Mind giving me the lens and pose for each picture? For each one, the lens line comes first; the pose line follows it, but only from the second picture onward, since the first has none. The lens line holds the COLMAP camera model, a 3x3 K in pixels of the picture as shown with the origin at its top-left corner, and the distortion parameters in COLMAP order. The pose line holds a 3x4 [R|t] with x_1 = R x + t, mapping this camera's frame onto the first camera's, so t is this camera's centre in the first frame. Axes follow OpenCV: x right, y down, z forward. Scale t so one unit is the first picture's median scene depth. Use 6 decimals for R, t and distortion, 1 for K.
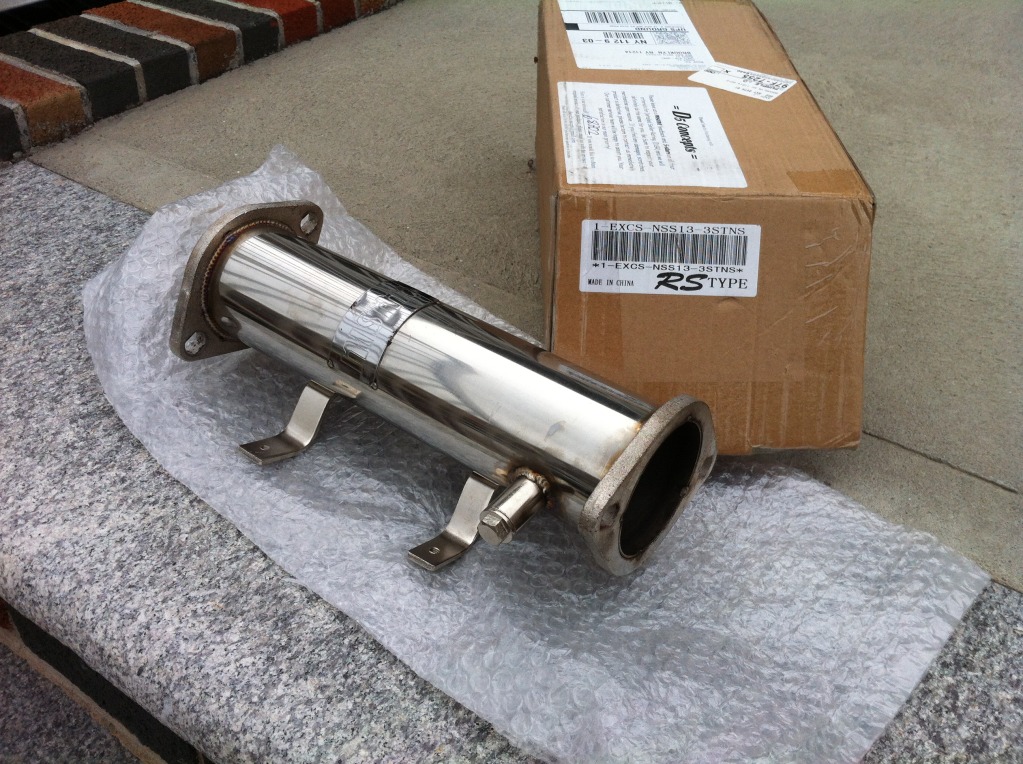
lens RADIAL K [[944.6, 0, 511.5], [0, 944.6, 382.0], [0, 0, 1]] dist [0.006705, -0.097554]
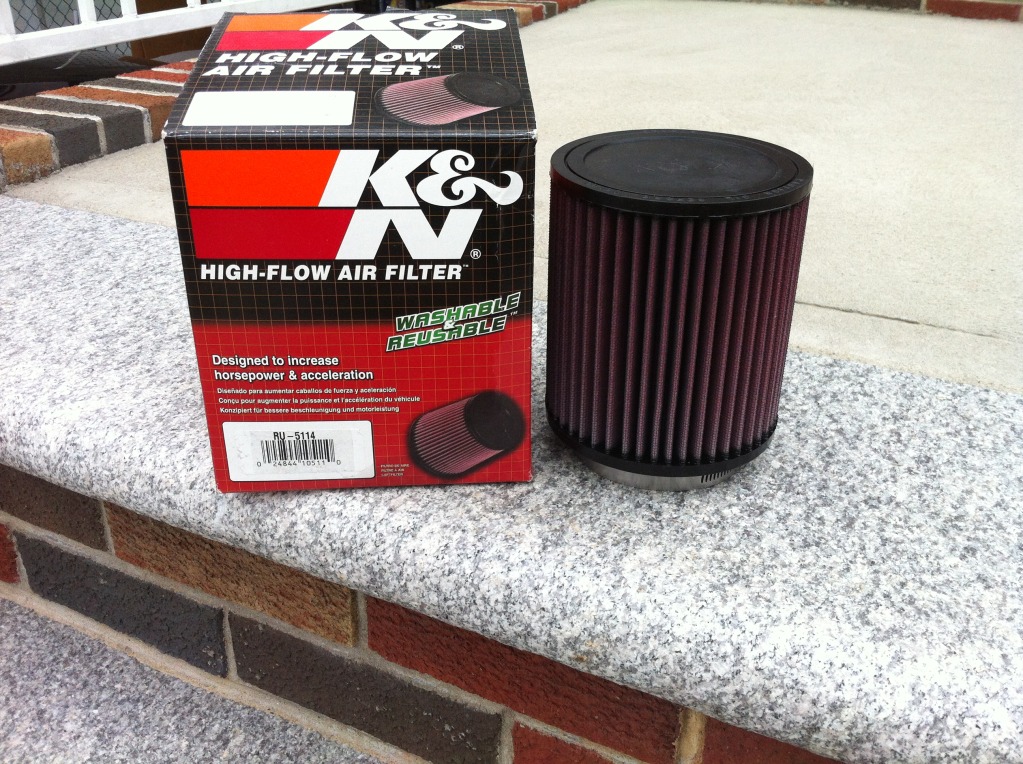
lens RADIAL K [[944.6, 0, 511.5], [0, 944.6, 382.0], [0, 0, 1]] dist [0.006705, -0.097554]
pose [[0.990437, -0.087845, 0.106390, -0.109171], [0.105131, 0.979882, -0.169641, 0.345097], [-0.089347, 0.179203, 0.979747, -0.114489]]
